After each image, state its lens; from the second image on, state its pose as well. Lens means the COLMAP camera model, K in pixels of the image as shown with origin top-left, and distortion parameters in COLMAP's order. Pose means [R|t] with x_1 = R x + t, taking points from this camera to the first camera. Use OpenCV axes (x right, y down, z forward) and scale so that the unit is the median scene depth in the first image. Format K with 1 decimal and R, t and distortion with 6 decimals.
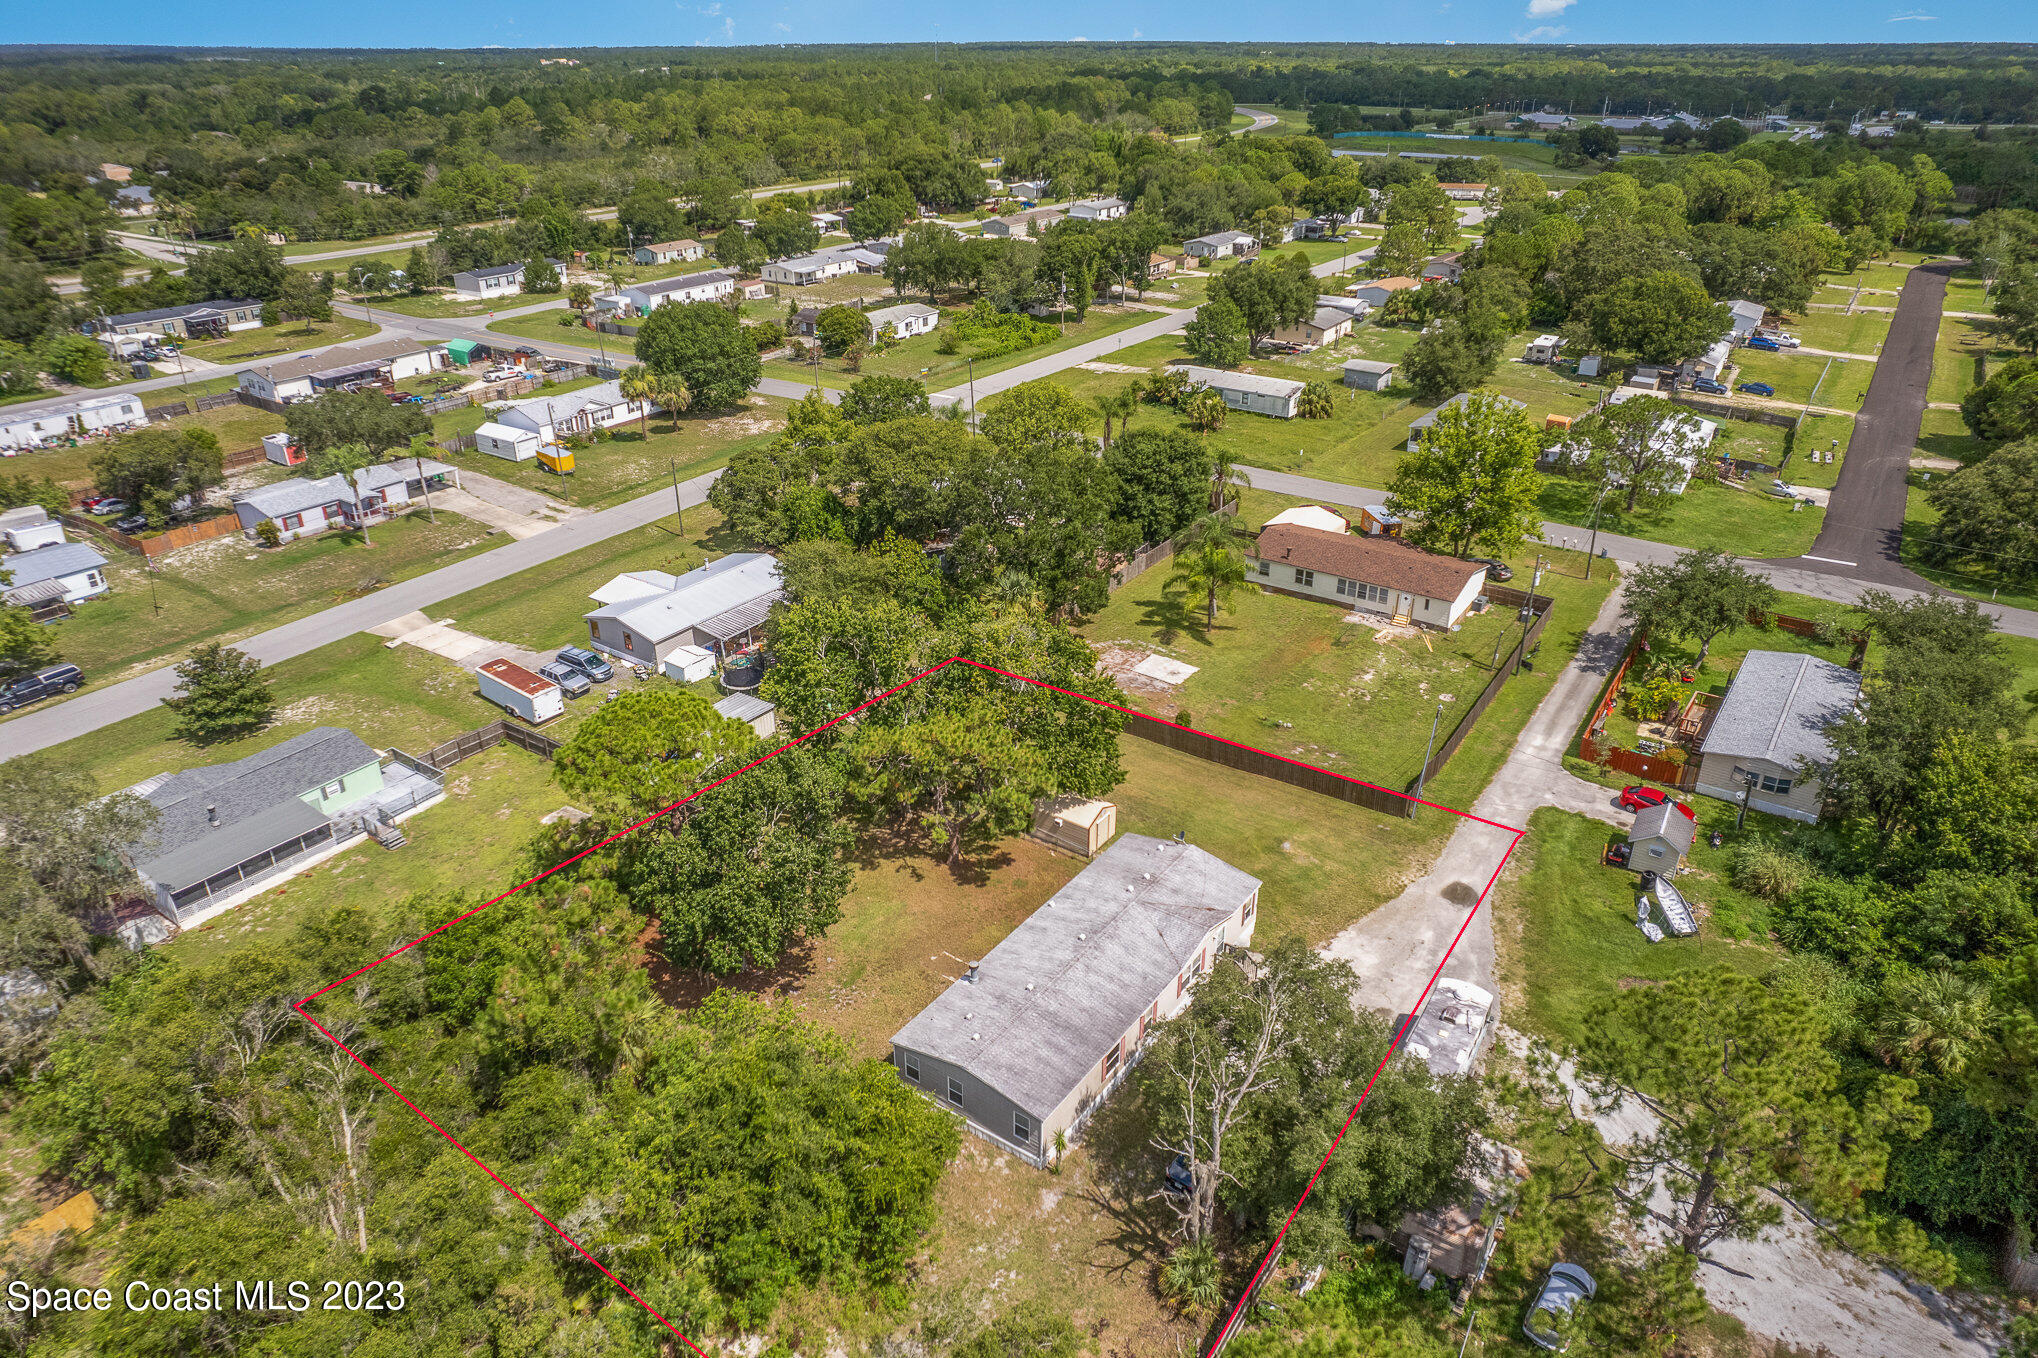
lens RADIAL K [[1296.6, 0, 1022.3], [0, 1296.6, 678.1], [0, 0, 1]] dist [-0.080491, 0.068102]
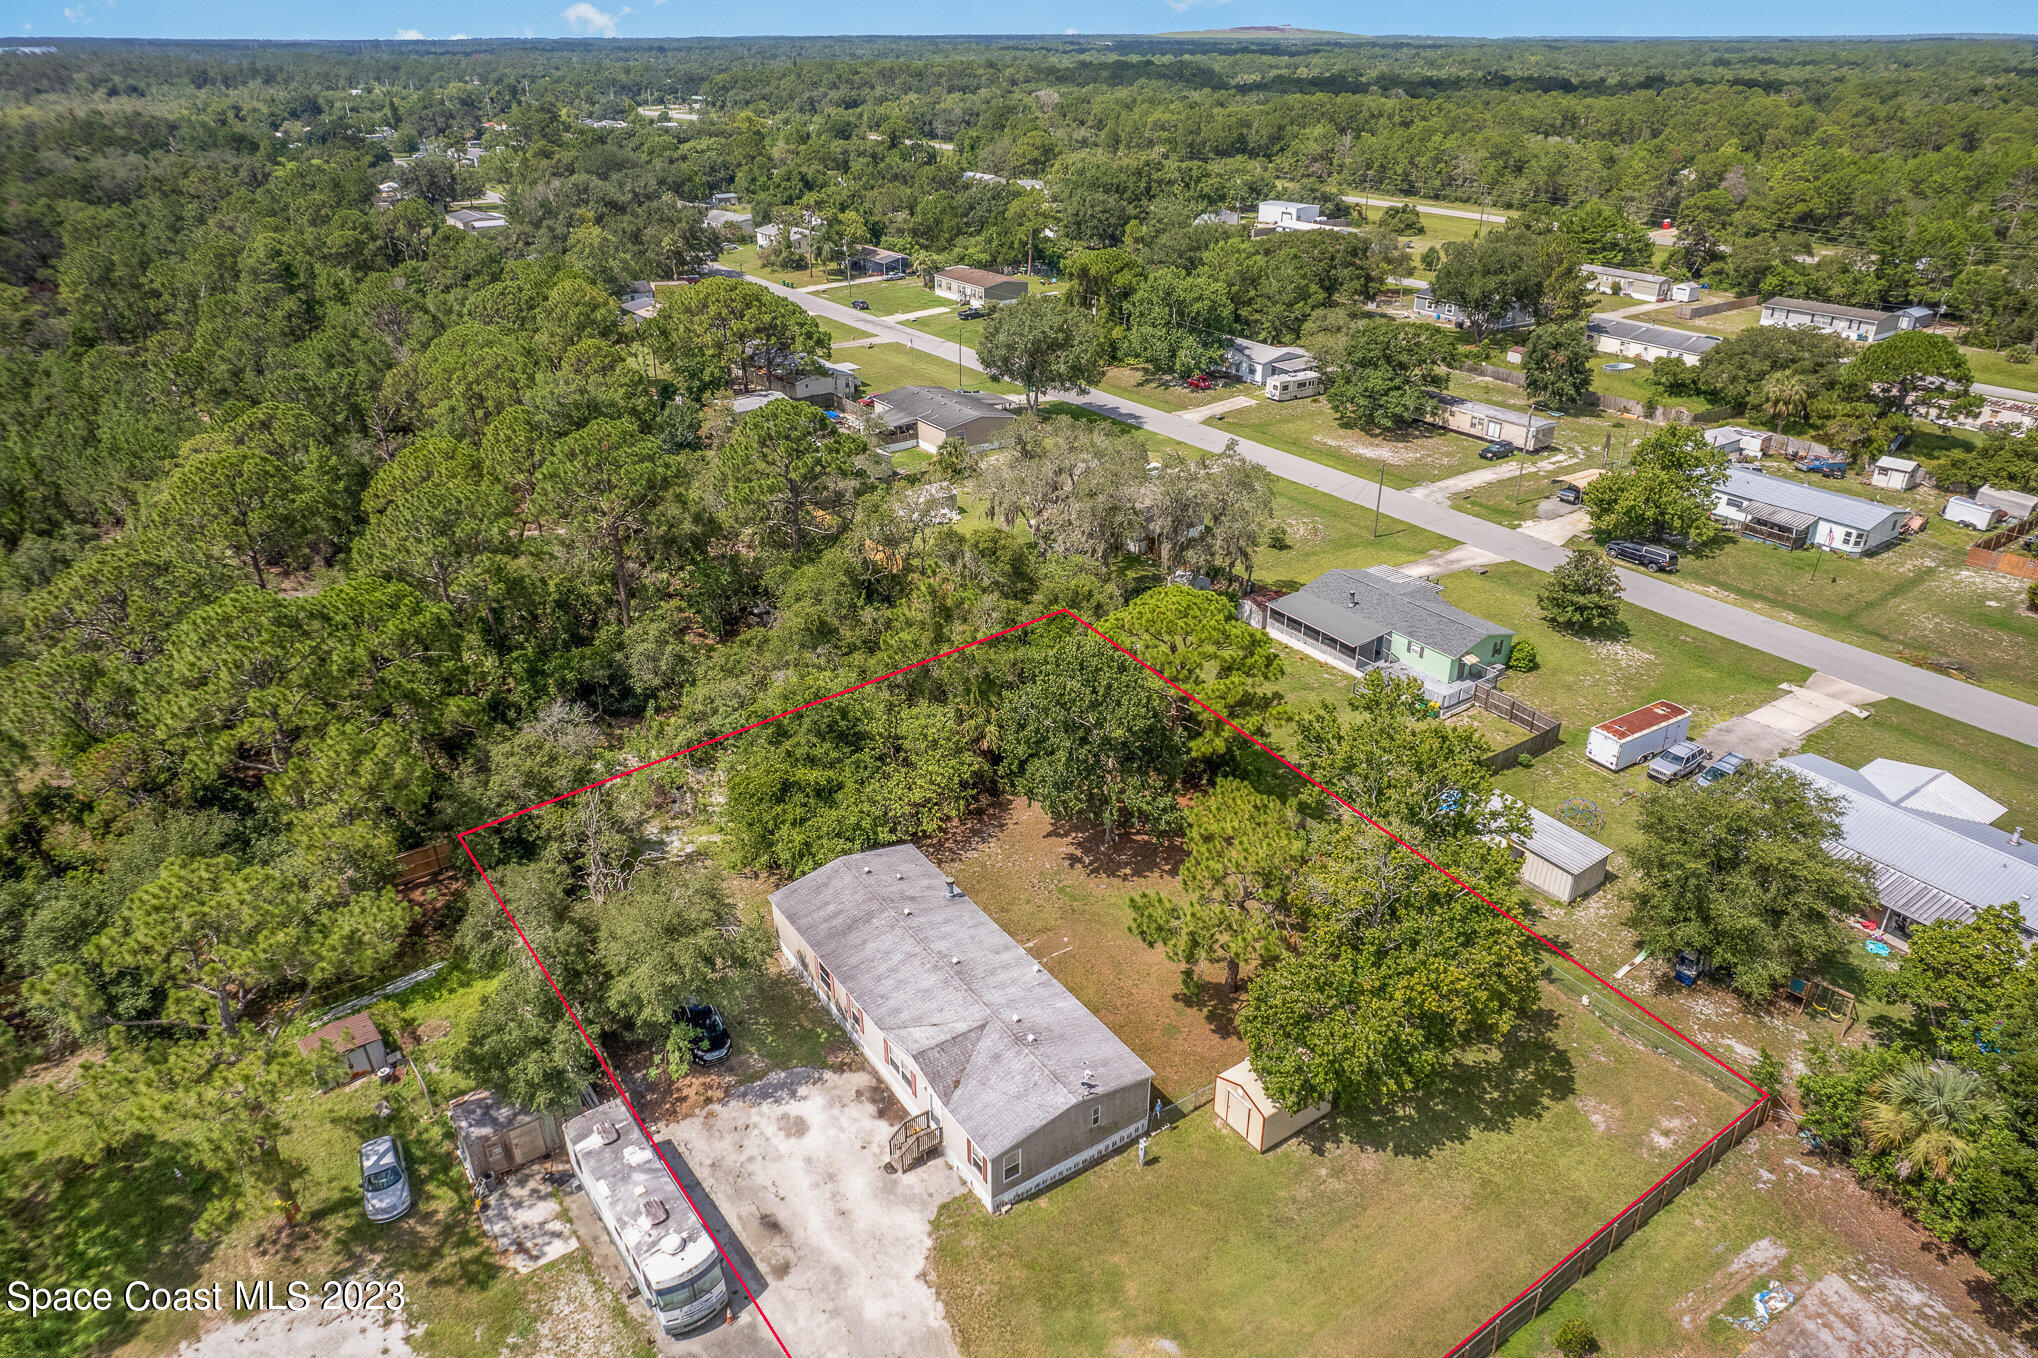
lens RADIAL K [[1296.6, 0, 1022.3], [0, 1296.6, 678.1], [0, 0, 1]] dist [-0.080491, 0.068102]
pose [[-0.362959, 0.421047, -0.831252, 0.353662], [-0.412319, 0.727427, 0.548492, -0.237404], [0.835616, 0.541821, -0.090420, 0.491677]]
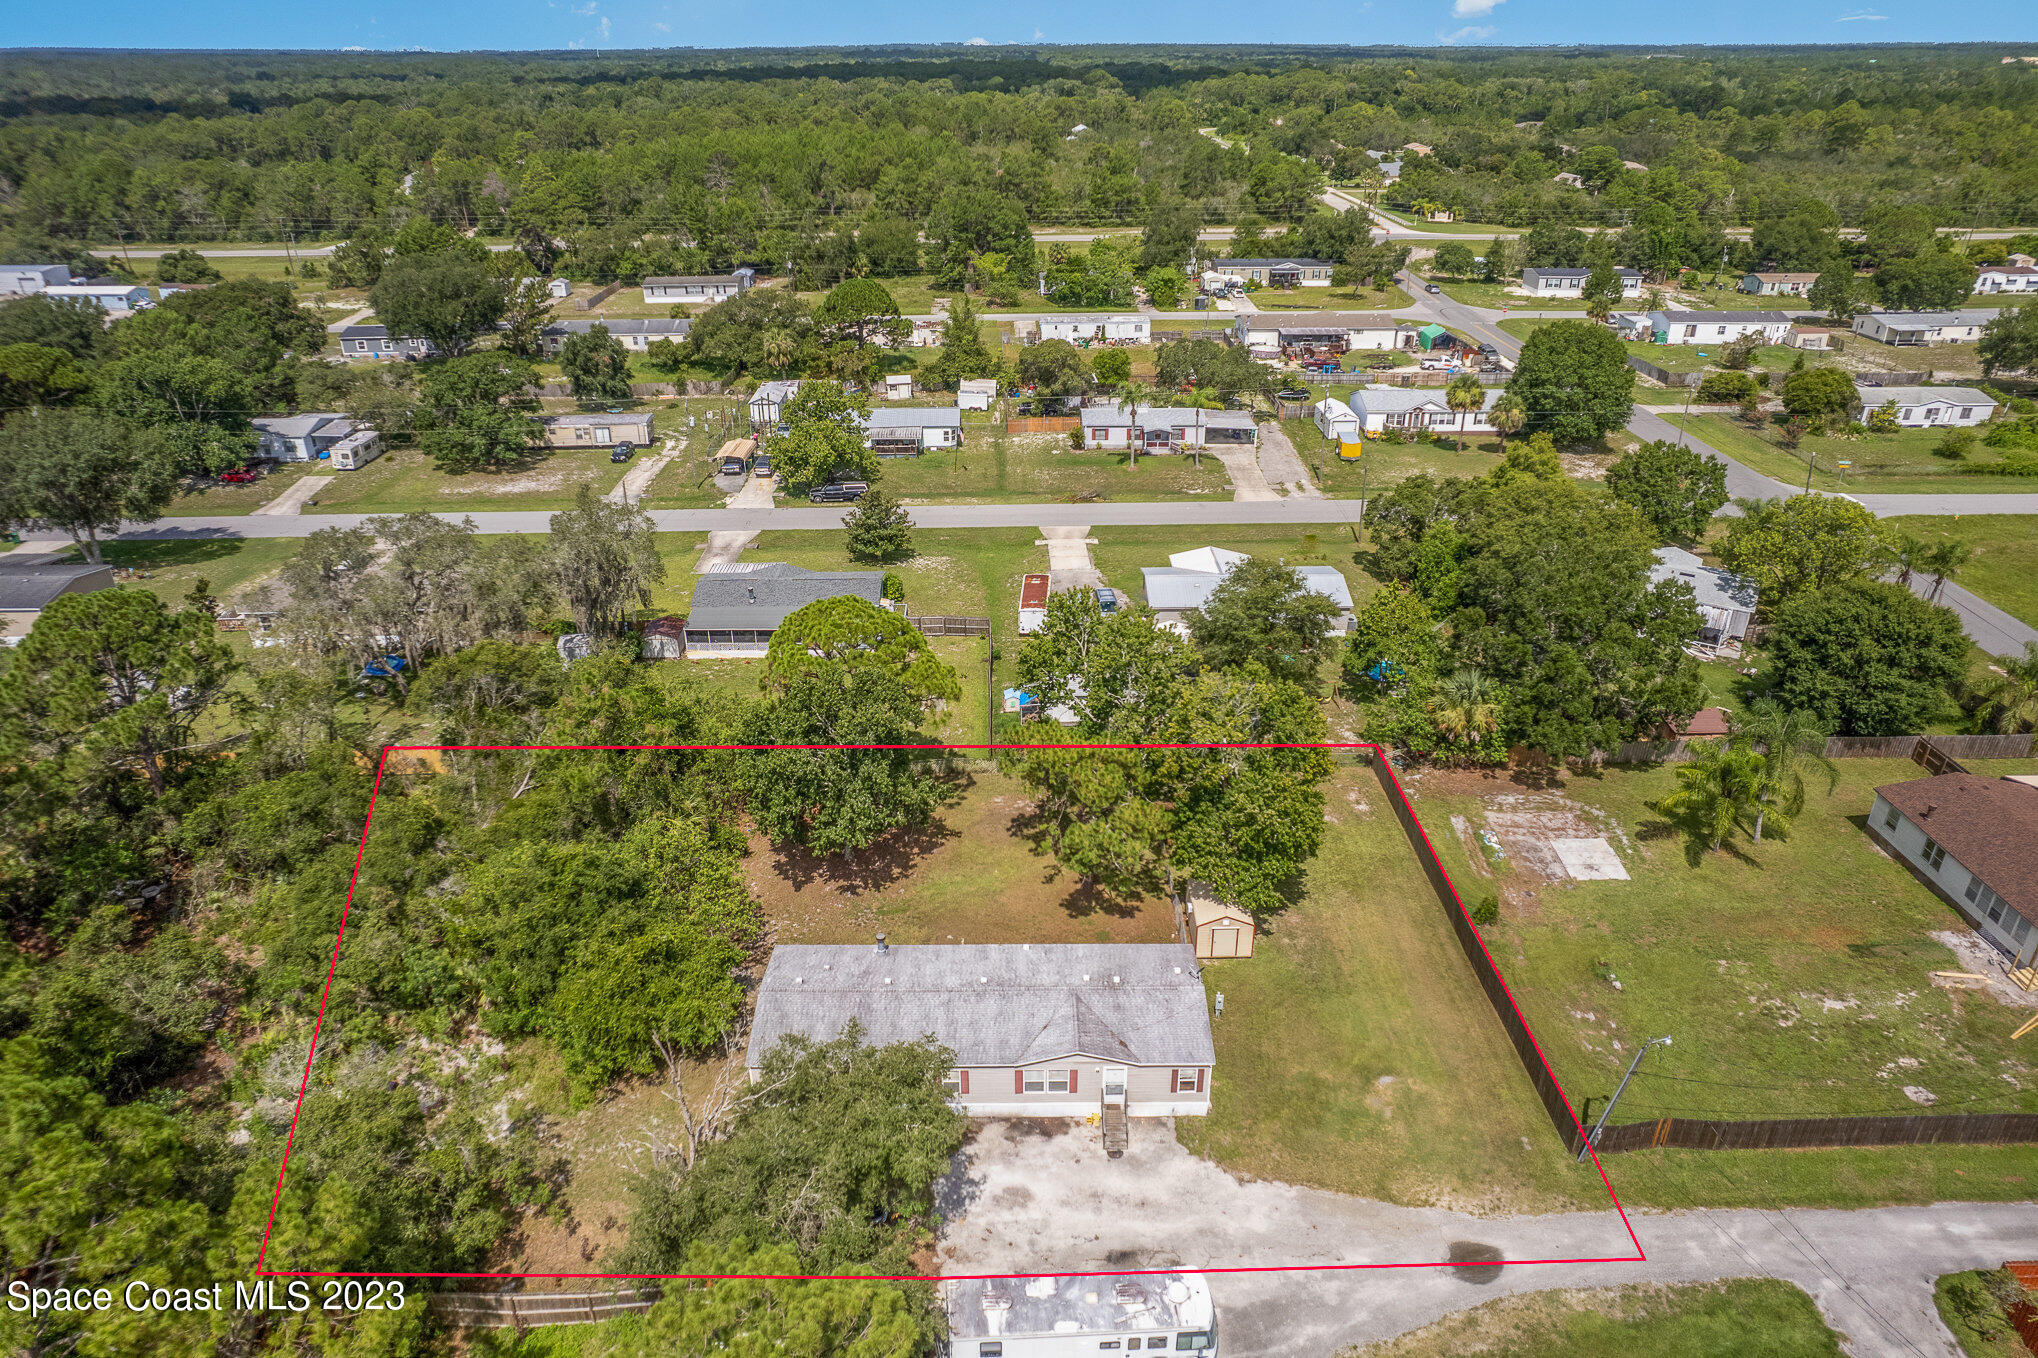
lens RADIAL K [[1296.6, 0, 1022.3], [0, 1296.6, 678.1], [0, 0, 1]] dist [-0.080491, 0.068102]
pose [[0.574767, 0.362762, -0.733516, 0.331507], [-0.361230, 0.916785, 0.170346, -0.086193], [0.734272, 0.167059, 0.657979, 0.172189]]
